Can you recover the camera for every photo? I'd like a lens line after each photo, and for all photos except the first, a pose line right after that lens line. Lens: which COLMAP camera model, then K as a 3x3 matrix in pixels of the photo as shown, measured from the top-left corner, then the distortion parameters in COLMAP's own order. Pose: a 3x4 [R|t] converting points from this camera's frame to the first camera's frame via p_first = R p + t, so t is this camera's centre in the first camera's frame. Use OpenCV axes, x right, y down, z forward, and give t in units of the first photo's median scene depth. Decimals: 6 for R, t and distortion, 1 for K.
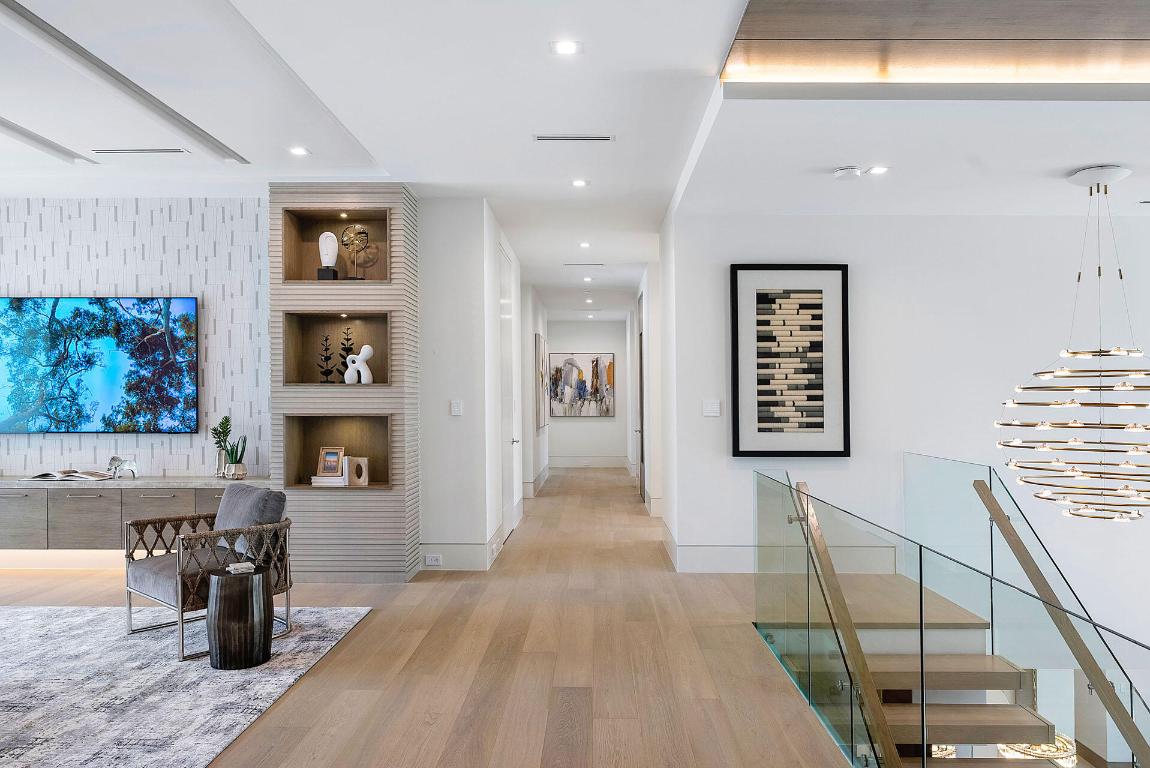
lens RADIAL K [[790.8, 0, 580.7], [0, 790.8, 372.8], [0, 0, 1]] dist [-0.003668, 0.000775]
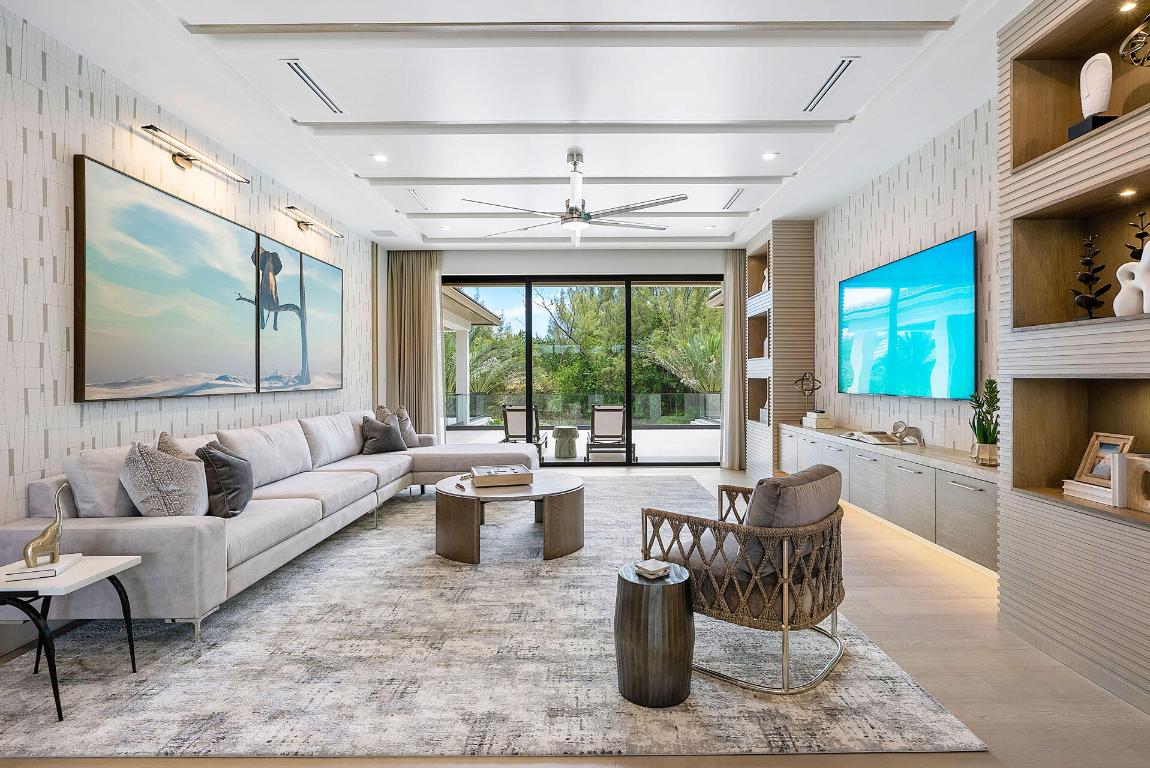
lens RADIAL K [[569.8, 0, 578.1], [0, 569.8, 378.8], [0, 0, 1]] dist [-0.015300, 0.012998]
pose [[0.012182, -0.000145, -0.999926, 0.082774], [0.040115, 0.999195, 0.000343, 0.038285], [0.999121, -0.040116, 0.012178, 0.607158]]
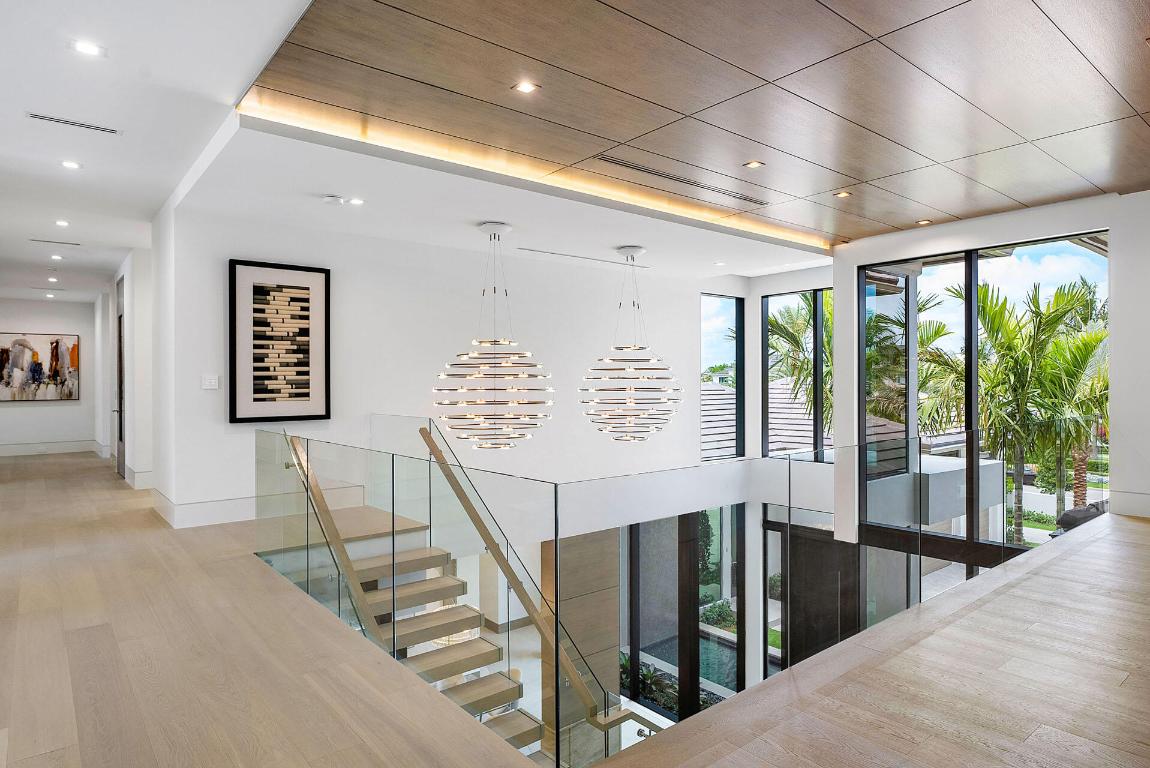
lens RADIAL K [[660.2, 0, 575.9], [0, 660.2, 369.7], [0, 0, 1]] dist [-0.002754, -0.000933]
pose [[0.765145, 0.002385, 0.643854, -0.046099], [-0.011354, 0.999888, 0.009789, 0.011297], [-0.643758, -0.014800, 0.765086, -0.079827]]
